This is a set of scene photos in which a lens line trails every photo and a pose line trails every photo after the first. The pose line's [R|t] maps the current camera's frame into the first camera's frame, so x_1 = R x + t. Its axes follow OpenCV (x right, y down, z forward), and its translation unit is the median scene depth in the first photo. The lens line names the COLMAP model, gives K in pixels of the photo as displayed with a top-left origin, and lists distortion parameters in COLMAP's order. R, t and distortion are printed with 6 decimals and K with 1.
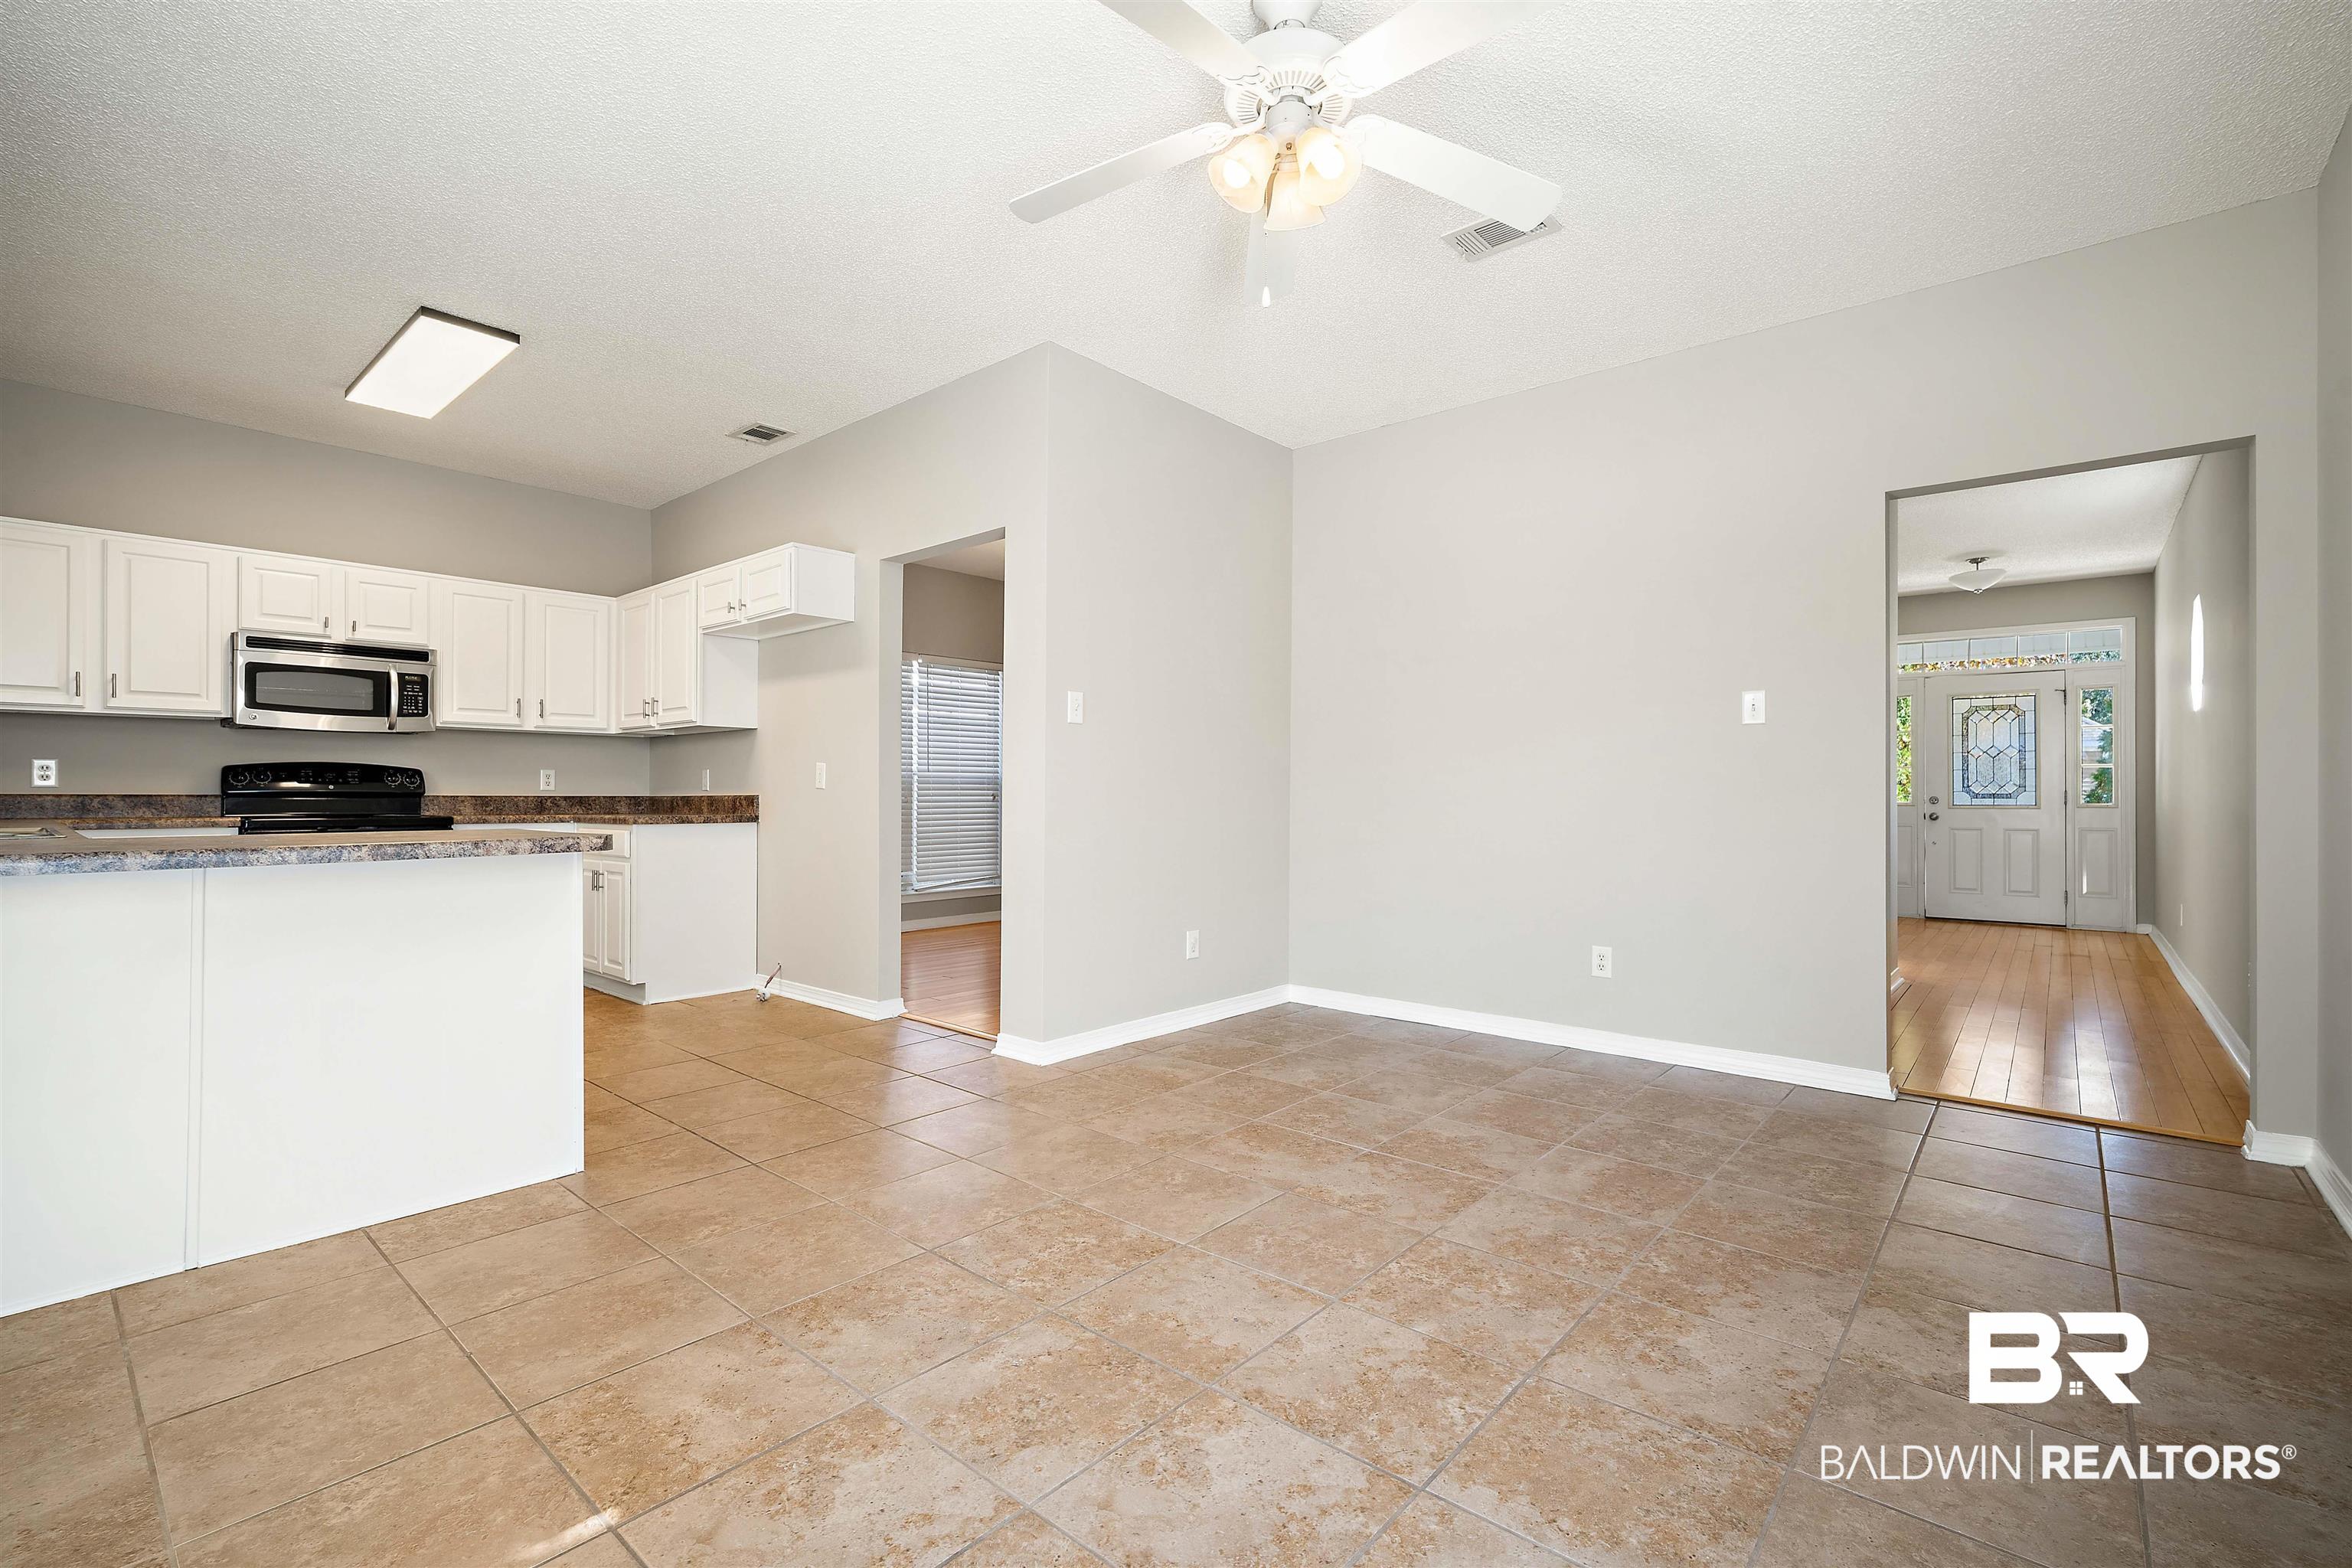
lens RADIAL K [[1030.2, 0, 1191.9], [0, 1030.2, 788.2], [0, 0, 1]] dist [-0.002776, 0.001328]
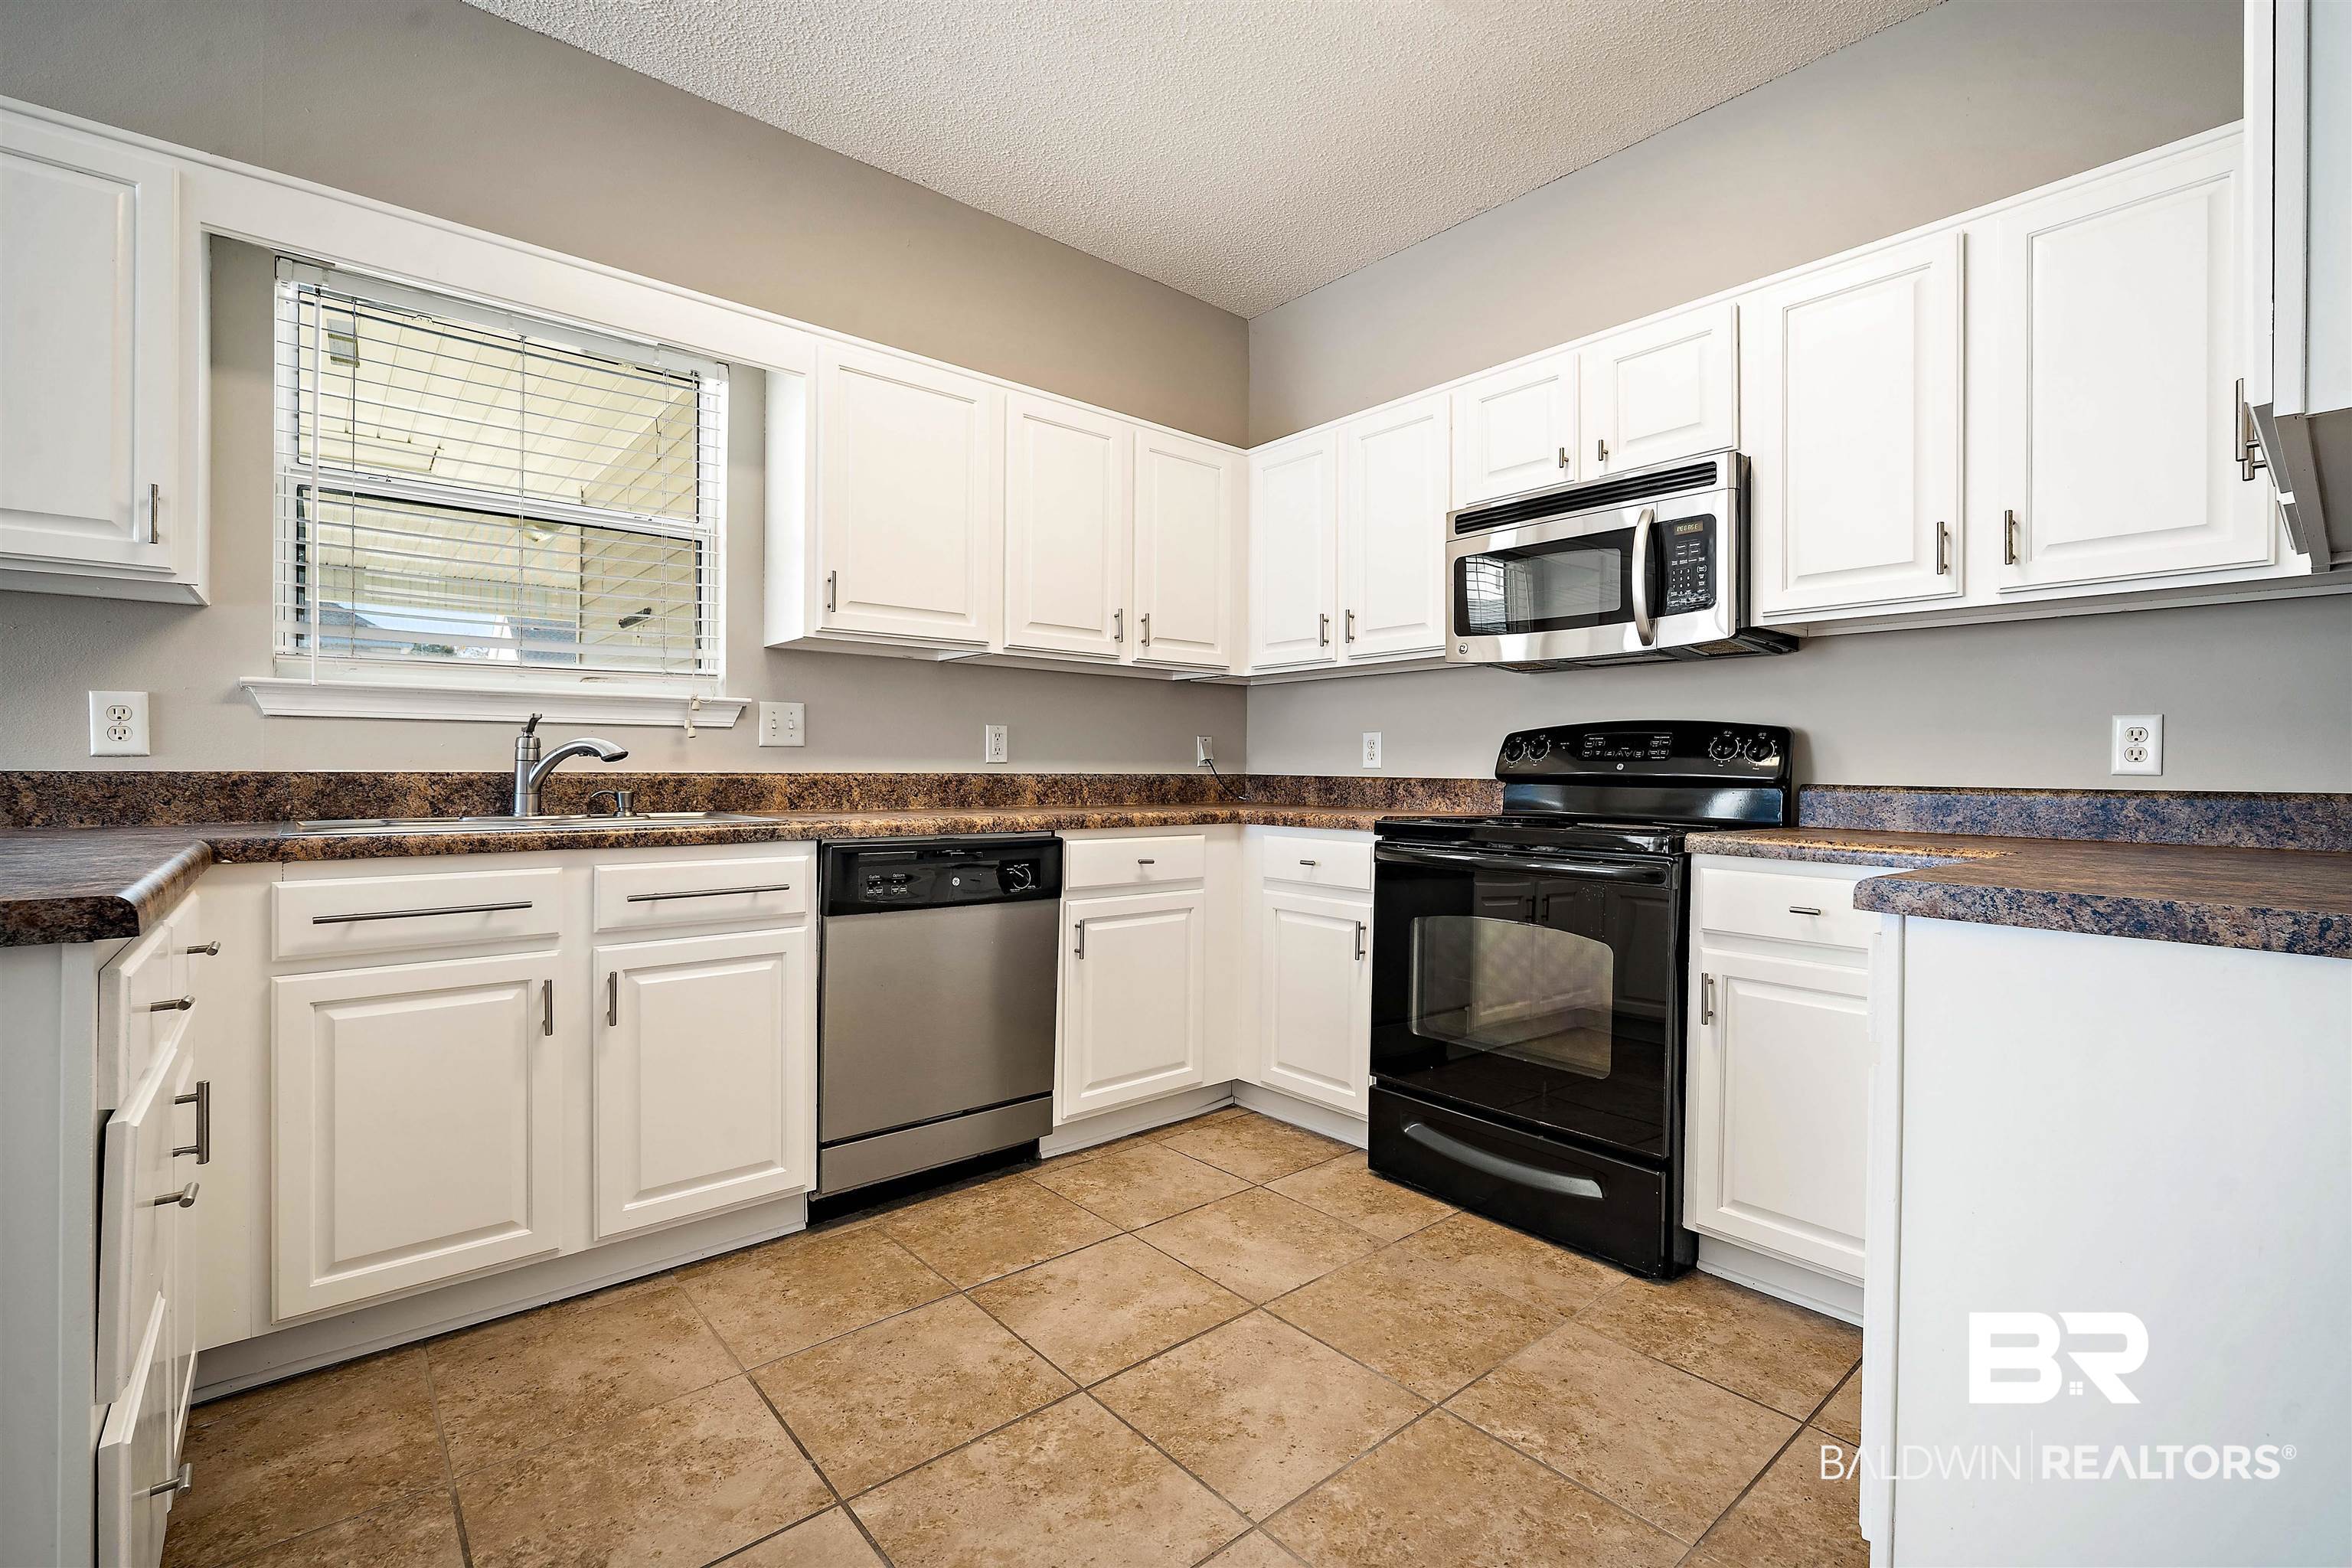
lens RADIAL K [[1030.2, 0, 1191.9], [0, 1030.2, 788.2], [0, 0, 1]] dist [-0.002776, 0.001328]
pose [[-0.151833, 0.010520, -0.988350, -0.460904], [-0.002032, 0.999938, 0.010956, 0.007612], [0.988404, 0.003672, -0.151803, 1.465556]]
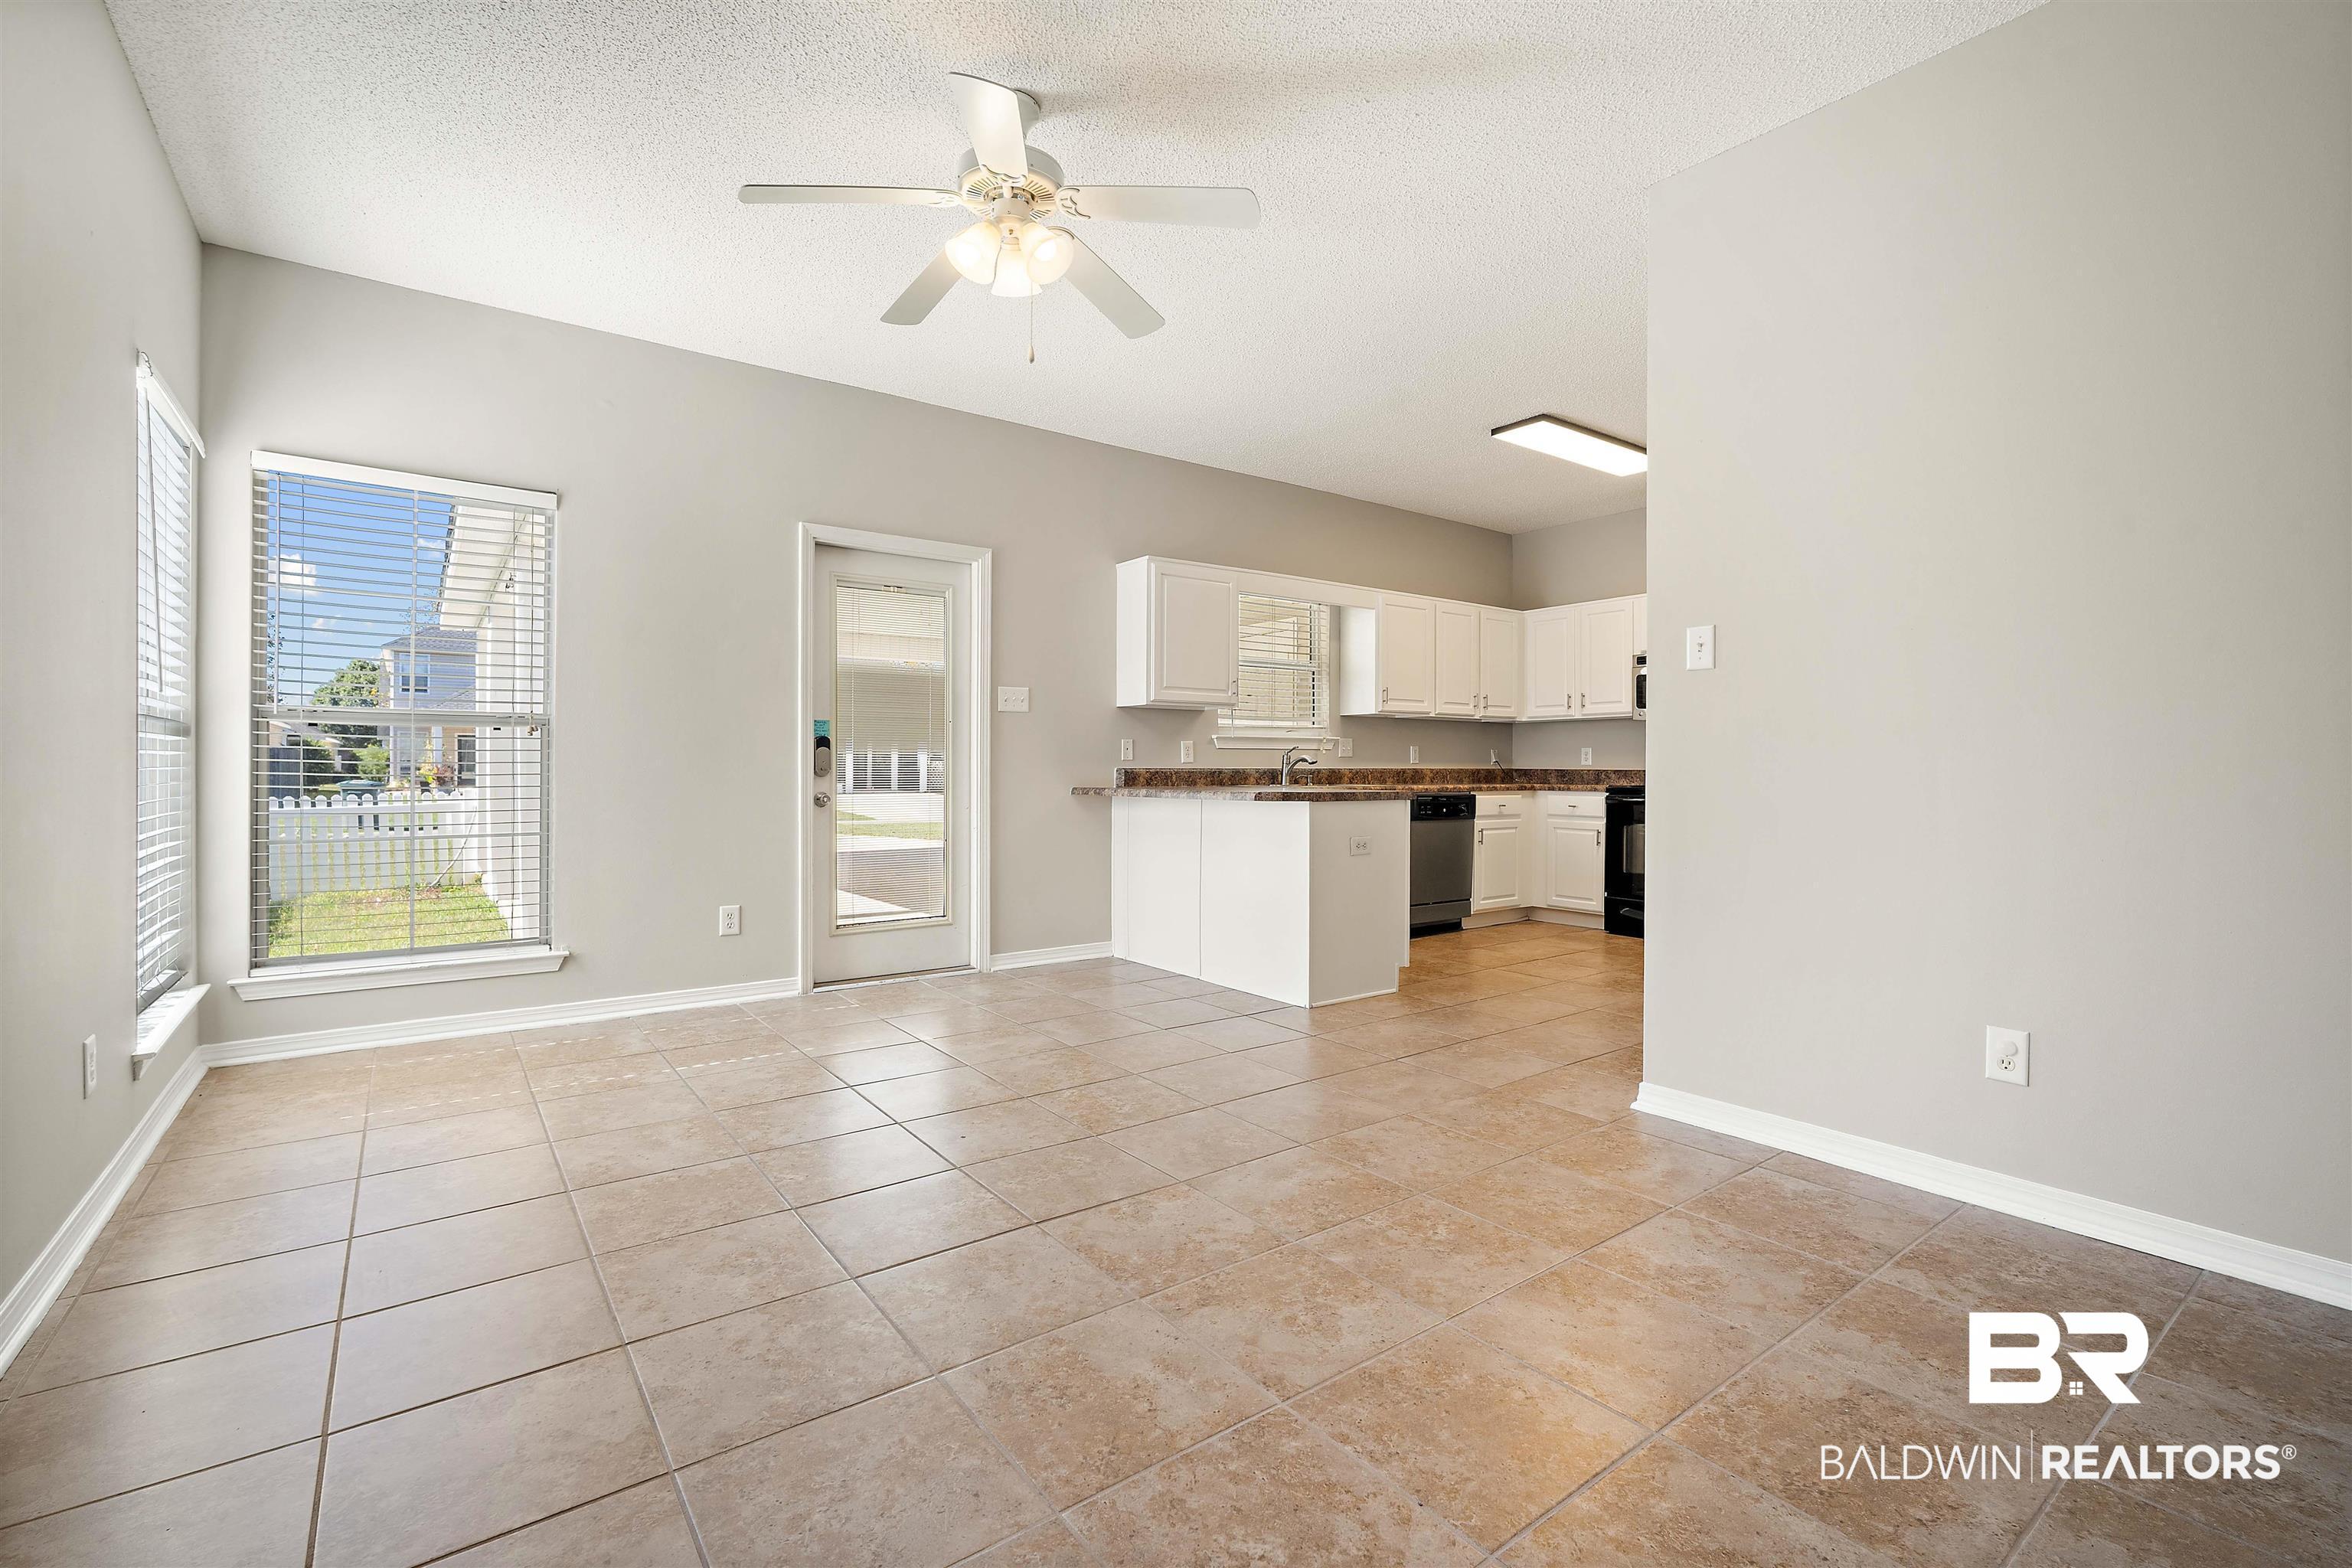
lens RADIAL K [[1030.2, 0, 1191.9], [0, 1030.2, 788.2], [0, 0, 1]] dist [-0.002776, 0.001328]
pose [[-0.214335, 0.015671, -0.976634, 0.922536], [0.001594, 0.999876, 0.015694, 0.011855], [0.976759, 0.001807, -0.214333, 1.102123]]
